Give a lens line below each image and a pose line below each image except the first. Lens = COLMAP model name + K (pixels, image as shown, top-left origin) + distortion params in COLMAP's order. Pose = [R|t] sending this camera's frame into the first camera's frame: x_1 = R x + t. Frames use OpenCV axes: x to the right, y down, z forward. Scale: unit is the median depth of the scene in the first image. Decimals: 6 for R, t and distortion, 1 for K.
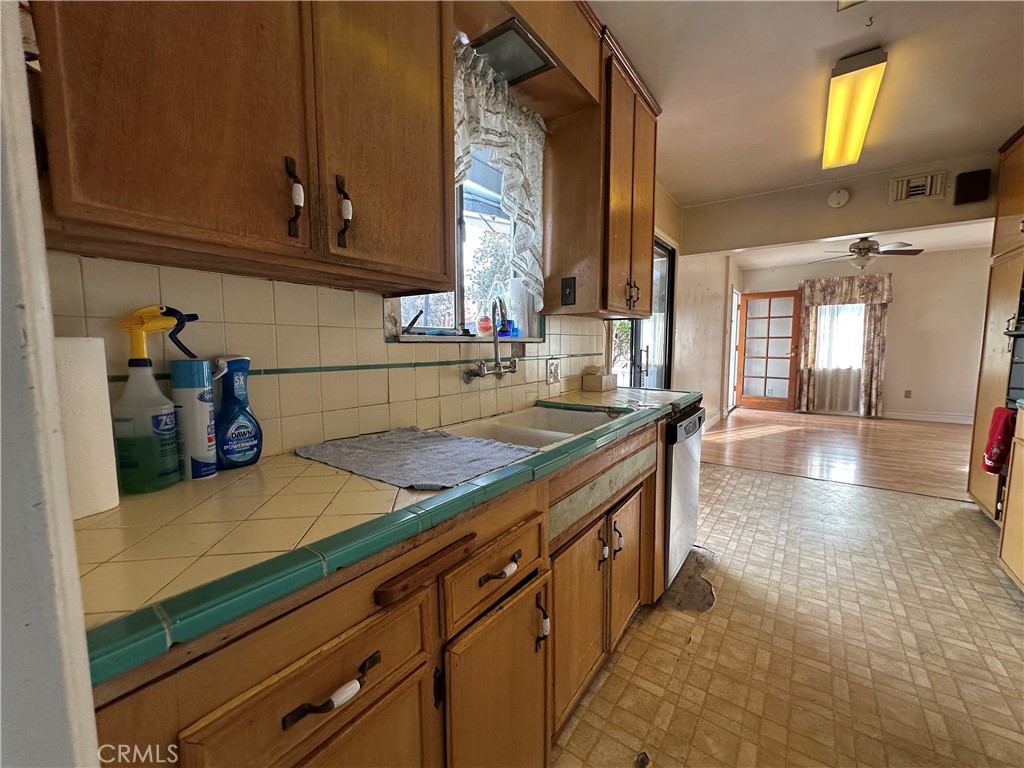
lens RADIAL K [[410.1, 0, 512.5], [0, 410.1, 384.8], [0, 0, 1]] dist [-0.004550, 0.000899]
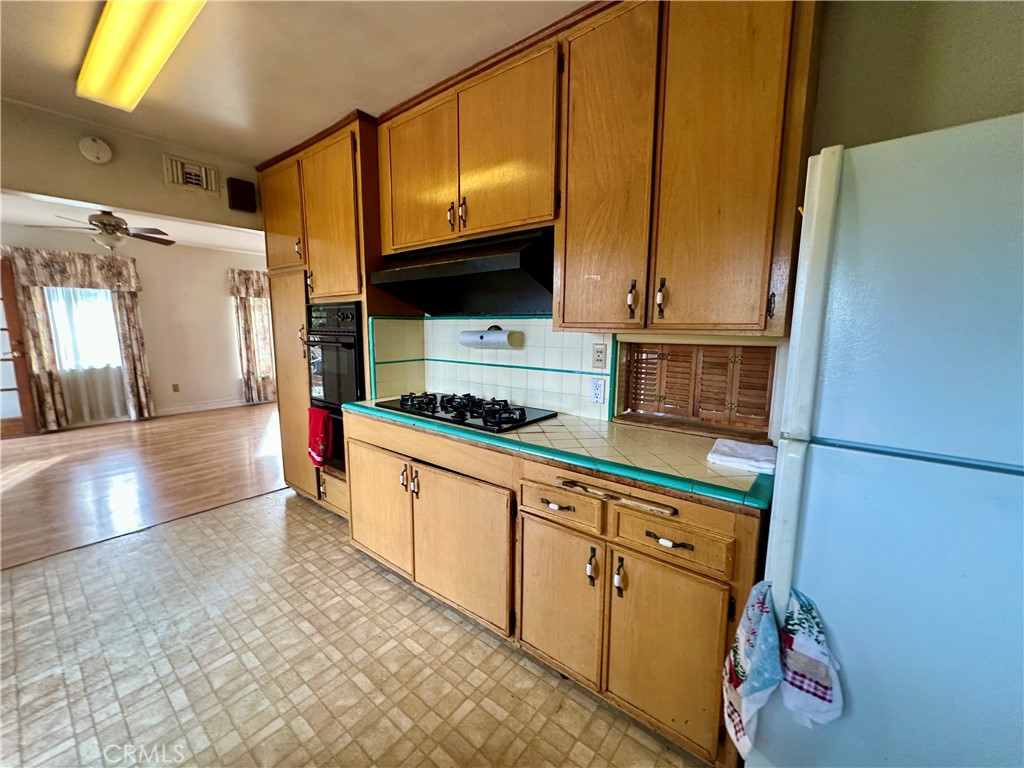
lens RADIAL K [[410.1, 0, 511.5], [0, 410.1, 384.3], [0, 0, 1]] dist [-0.004550, 0.000899]
pose [[0.045771, -0.137313, 0.989470, 0.109885], [0.091215, 0.986944, 0.132743, -0.129785], [-0.994779, 0.084179, 0.057698, 0.437467]]
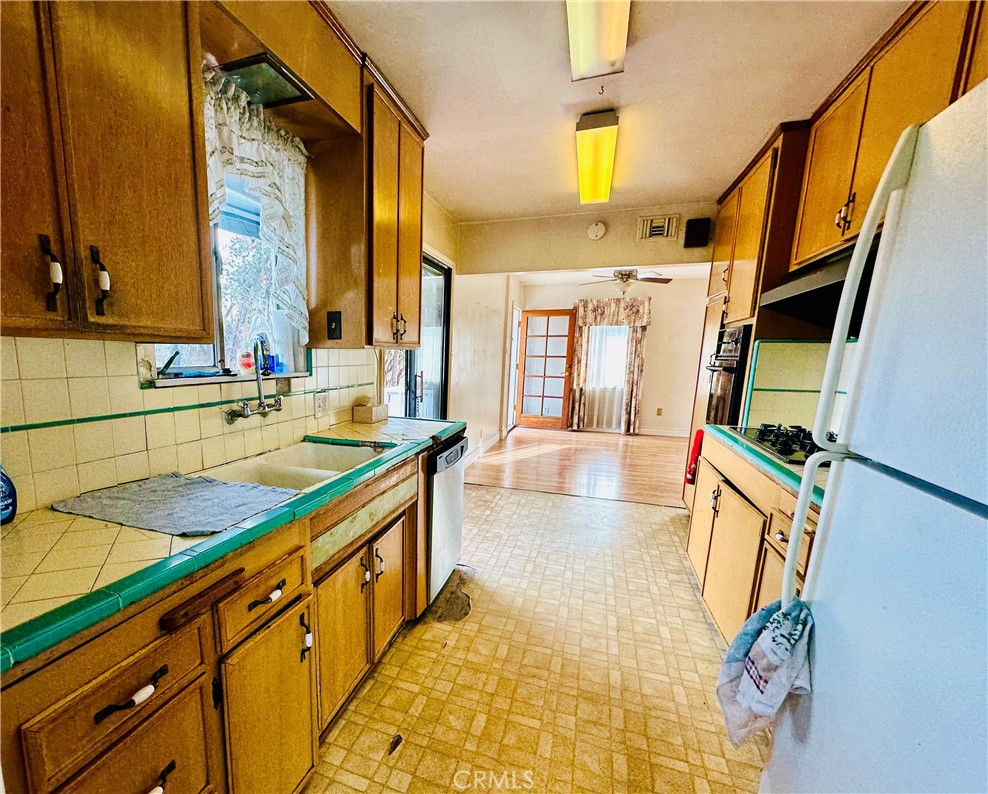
lens RADIAL K [[470.7, 0, 400.5], [0, 470.7, 441.7], [0, 0, 1]] dist [-0.005147, 0.001211]
pose [[0.971443, -0.028164, 0.235595, 0.015599], [0.007043, 0.995915, 0.090018, -0.047138], [-0.237168, -0.085788, 0.967673, -0.152305]]
